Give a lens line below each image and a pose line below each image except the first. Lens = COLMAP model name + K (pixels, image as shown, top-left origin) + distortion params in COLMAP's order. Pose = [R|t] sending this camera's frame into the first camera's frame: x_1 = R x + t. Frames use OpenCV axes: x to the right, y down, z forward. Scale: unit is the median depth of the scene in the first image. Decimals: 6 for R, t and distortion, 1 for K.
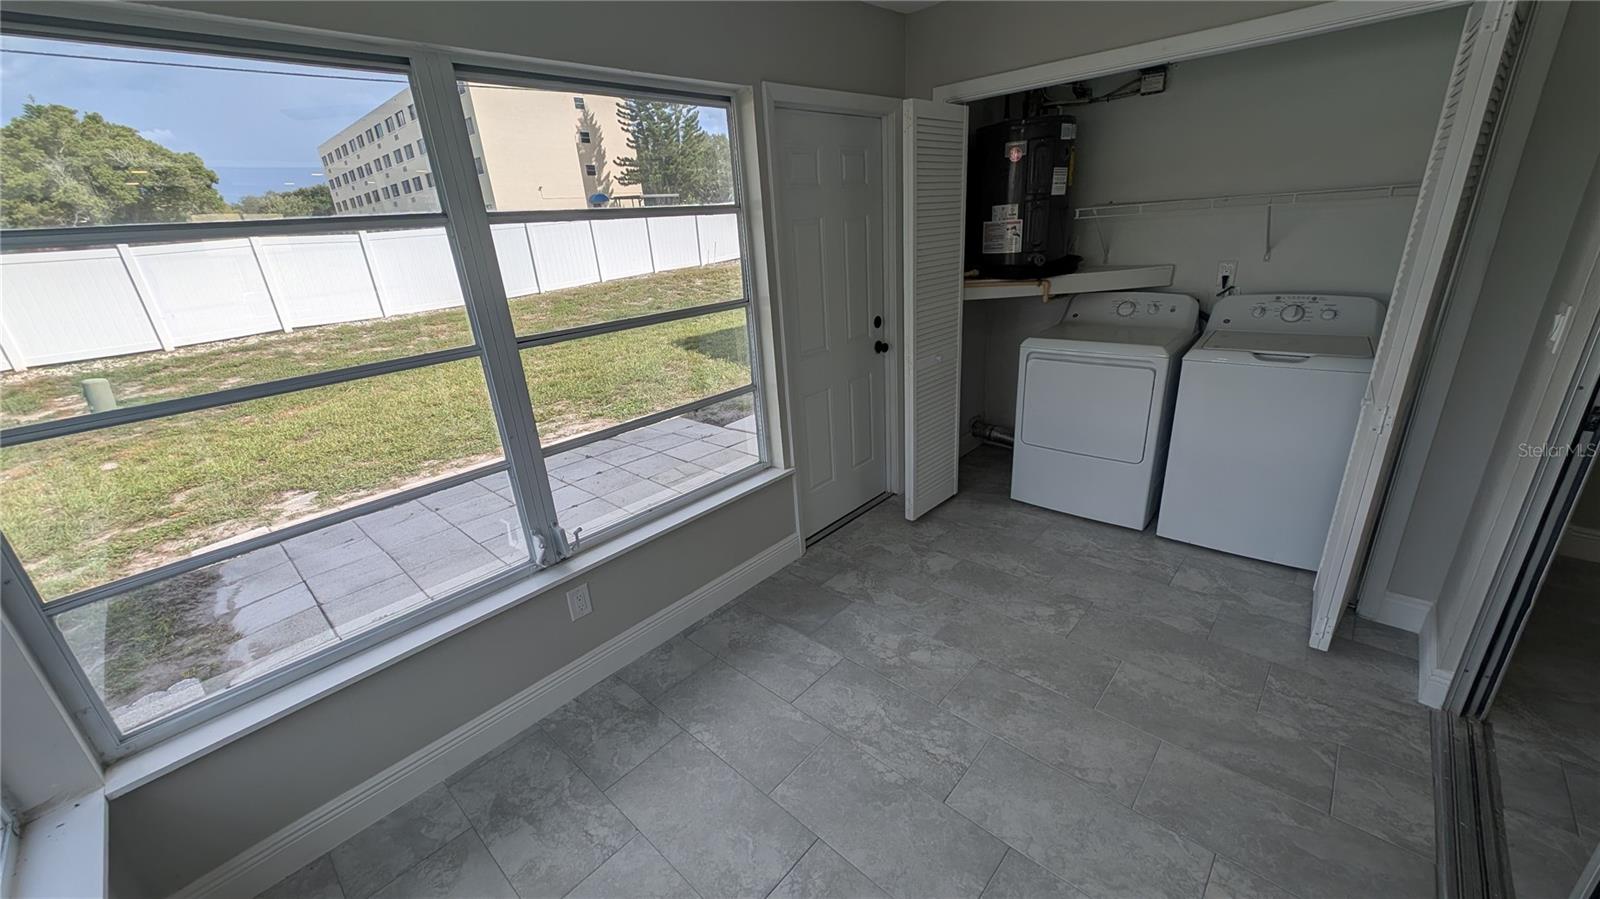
lens RADIAL K [[610.3, 0, 800.6], [0, 610.3, 443.9], [0, 0, 1]] dist [0.002237, -0.000612]
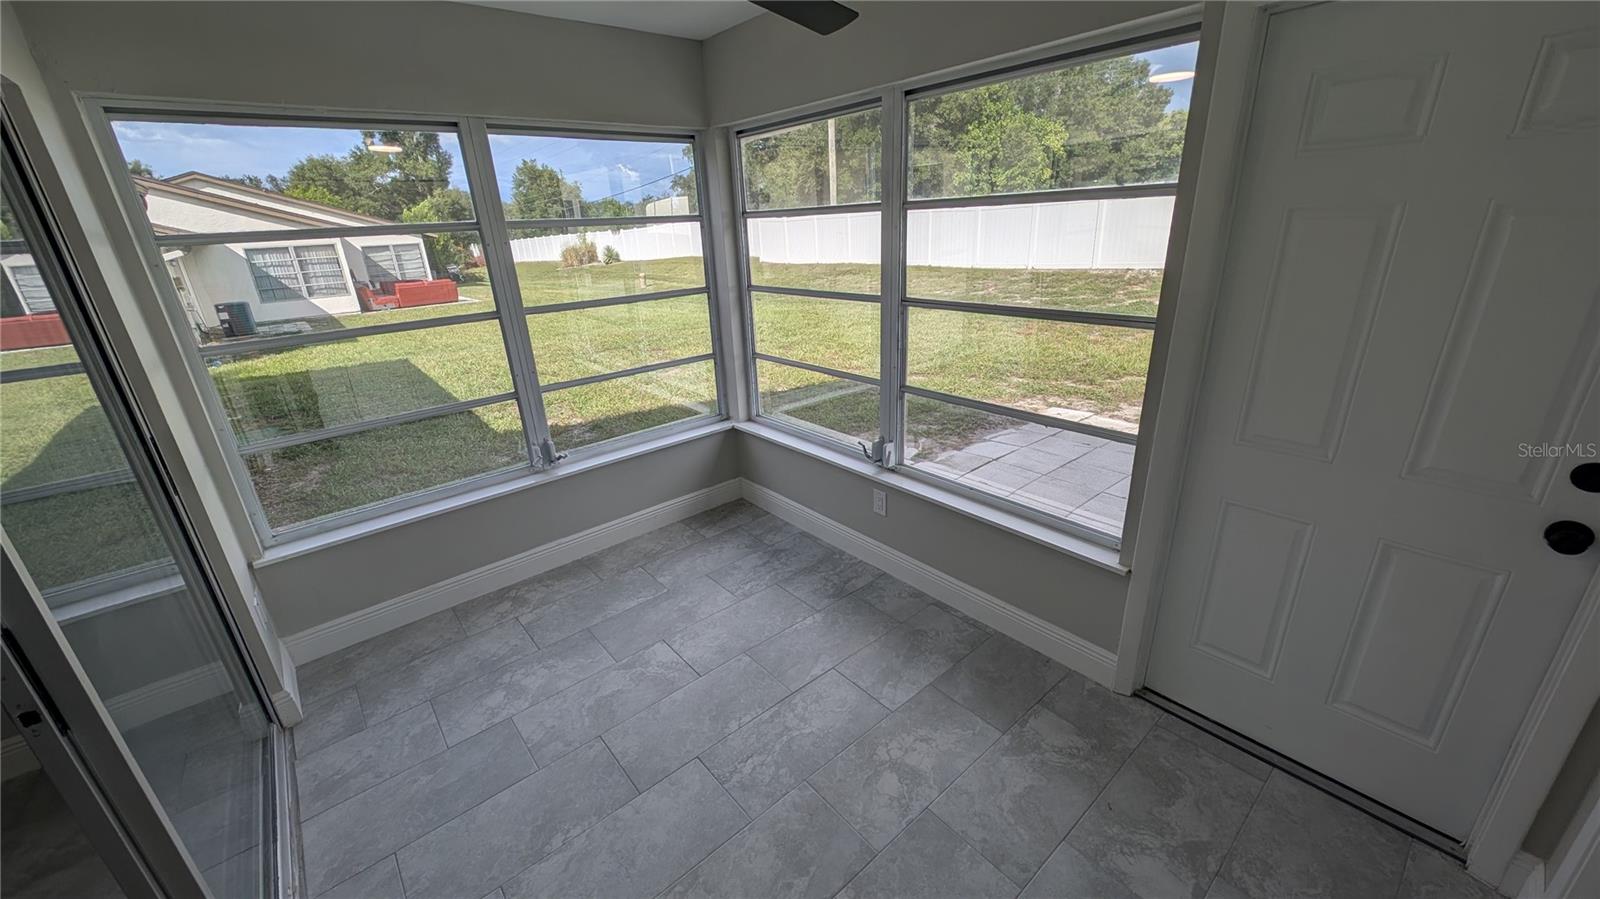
lens RADIAL K [[607.1, 0, 800.5], [0, 607.1, 451.9], [0, 0, 1]] dist [0.014564, -0.000206]
pose [[-0.119498, 0.421944, -0.898712, 0.729878], [-0.291118, 0.850519, 0.438027, -0.329626], [0.949195, 0.313974, 0.021200, 0.723371]]
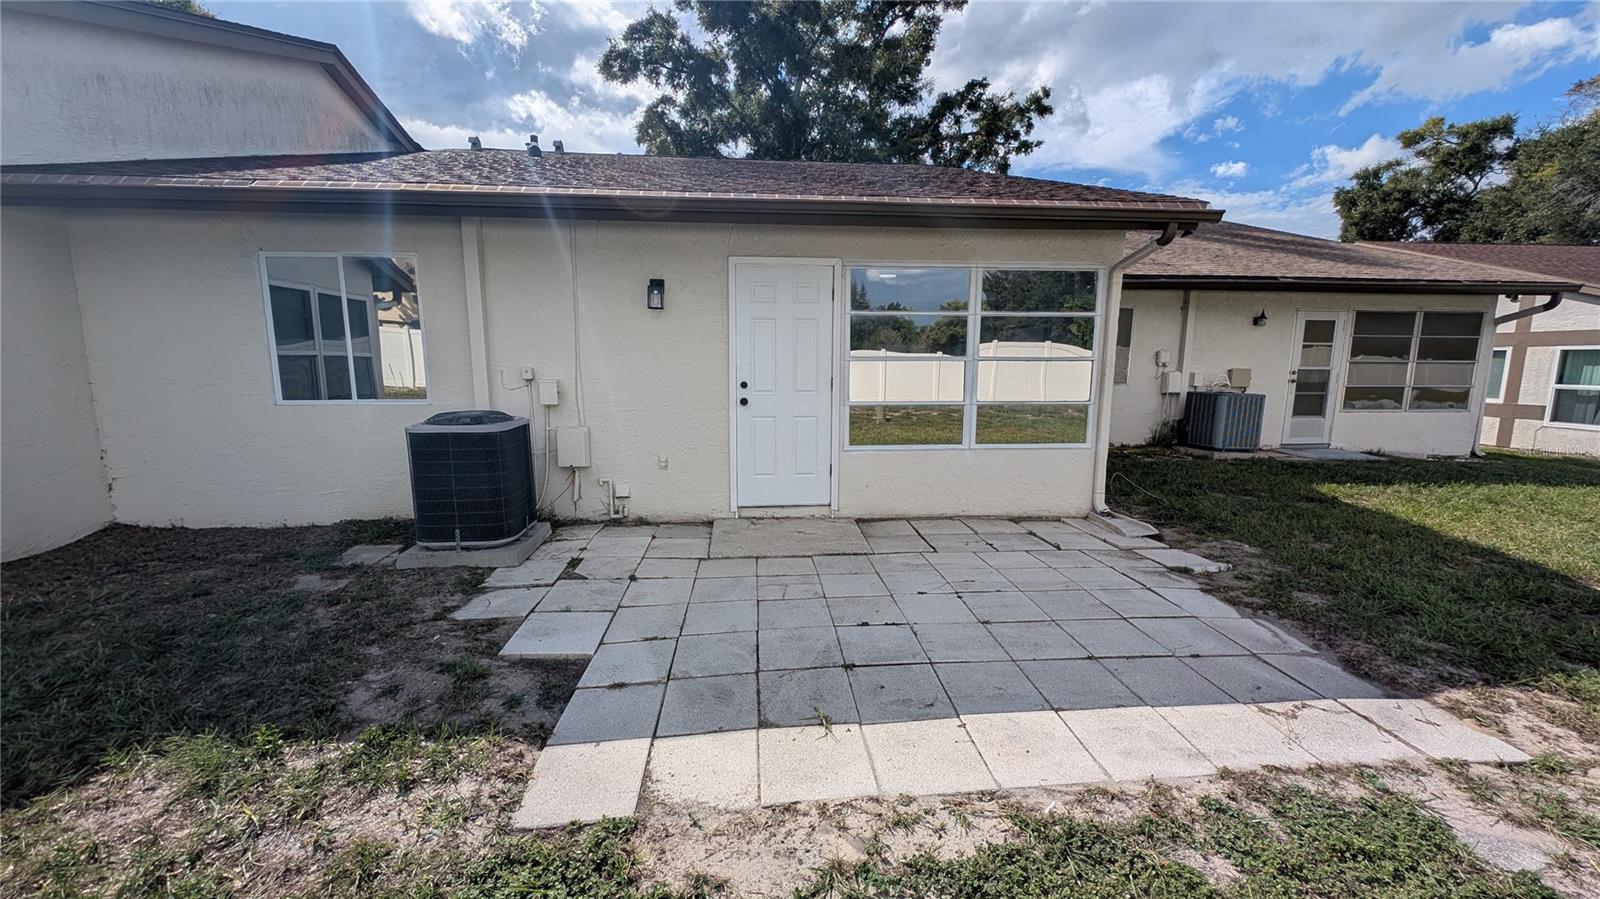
lens RADIAL K [[607.1, 0, 800.5], [0, 607.1, 451.9], [0, 0, 1]] dist [0.014564, -0.000206]
pose [[-0.722453, -0.039848, 0.690271, -1.502110], [0.279171, 0.896531, 0.343941, -0.767559], [-0.632555, 0.441185, -0.636577, 2.798388]]
